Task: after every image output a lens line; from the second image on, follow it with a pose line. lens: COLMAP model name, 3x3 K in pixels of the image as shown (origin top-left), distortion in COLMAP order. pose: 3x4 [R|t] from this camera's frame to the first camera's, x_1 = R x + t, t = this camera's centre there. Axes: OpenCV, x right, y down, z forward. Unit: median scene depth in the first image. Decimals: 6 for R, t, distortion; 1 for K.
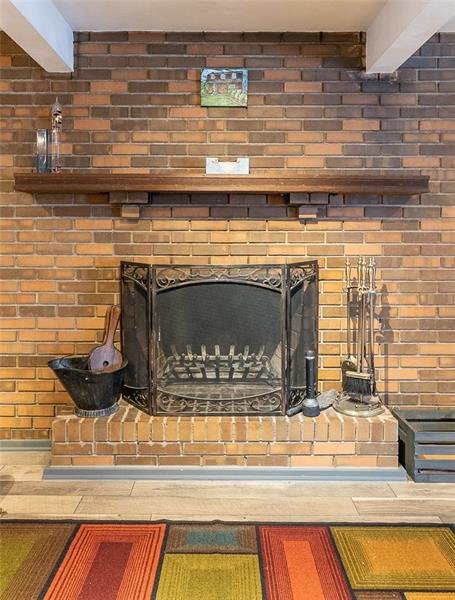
lens RADIAL K [[451.0, 0, 227.5], [0, 451.0, 242.8], [0, 0, 1]] dist [-0.005406, 0.000167]
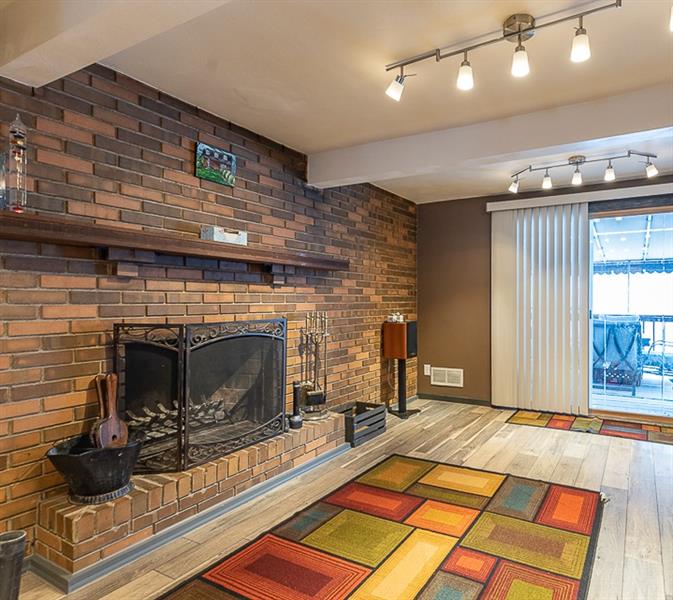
lens RADIAL K [[457.2, 0, 336.6], [0, 457.2, 299.8], [0, 0, 1]] dist [0.002039, -0.008238]
pose [[0.522822, -0.002565, 0.852438, -0.858259], [-0.001090, 0.999993, 0.003678, -0.012943], [-0.852441, -0.002852, 0.522815, 0.150319]]
